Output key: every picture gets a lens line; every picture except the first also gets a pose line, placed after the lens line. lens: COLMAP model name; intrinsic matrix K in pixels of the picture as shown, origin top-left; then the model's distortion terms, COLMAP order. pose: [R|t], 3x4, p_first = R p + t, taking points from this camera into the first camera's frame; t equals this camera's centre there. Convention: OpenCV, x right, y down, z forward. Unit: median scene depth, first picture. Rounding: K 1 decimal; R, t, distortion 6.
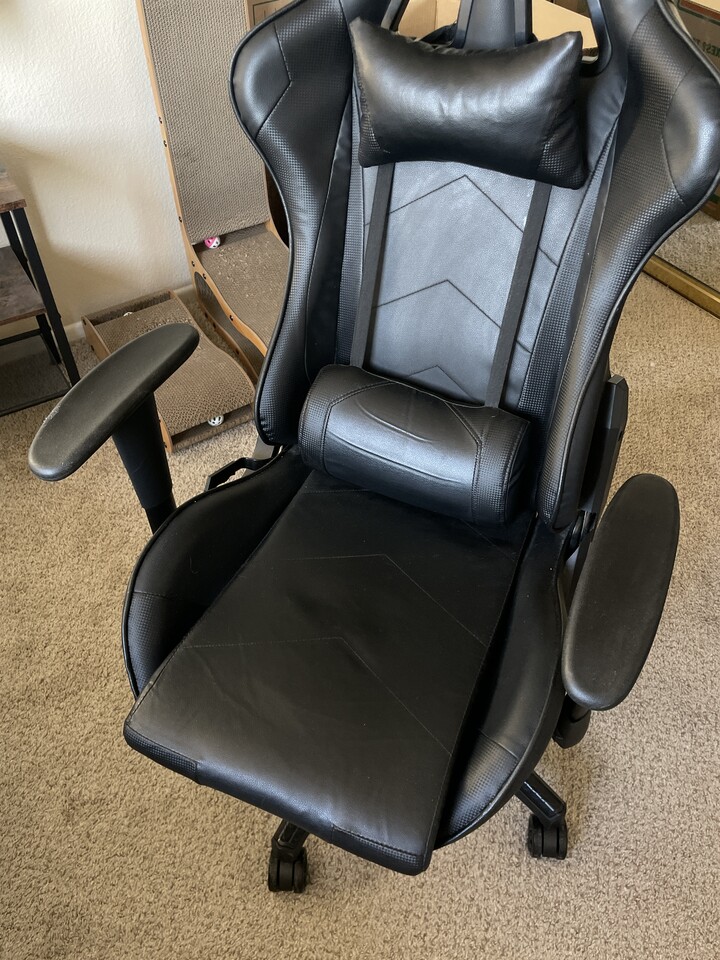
lens RADIAL K [[824.6, 0, 360.0], [0, 824.6, 480.0], [0, 0, 1]] dist [0.092285, -0.145008]
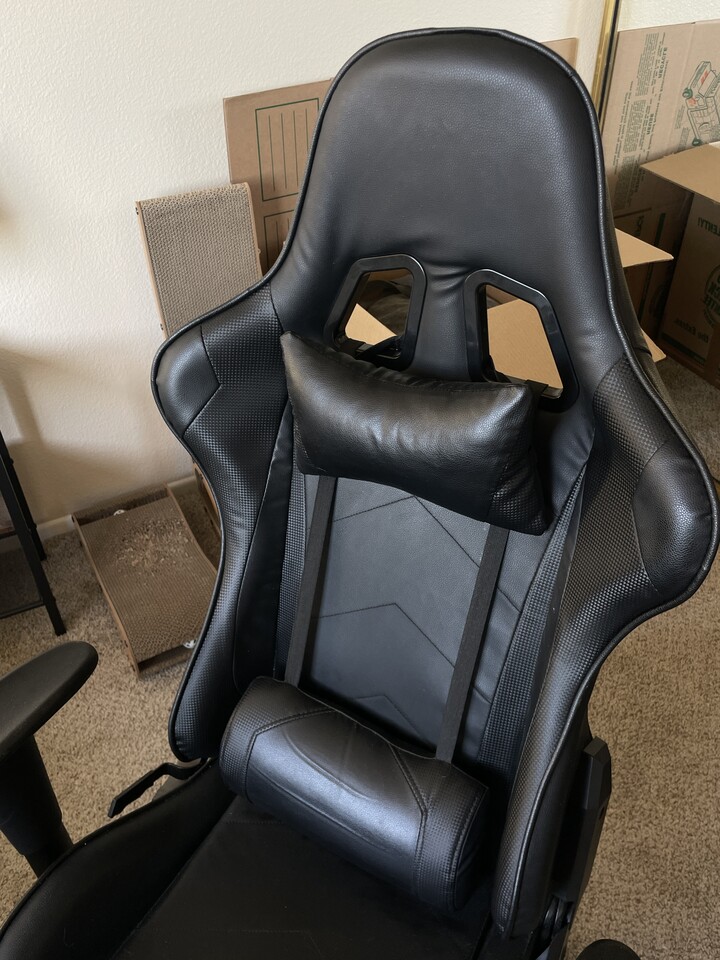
lens RADIAL K [[824.6, 0, 360.0], [0, 824.6, 480.0], [0, 0, 1]] dist [0.092285, -0.145008]
pose [[0.995923, 0.048399, -0.076126, 0.128463], [-0.057643, 0.990564, -0.124340, -0.260737], [0.069390, 0.128221, 0.989315, 0.148100]]
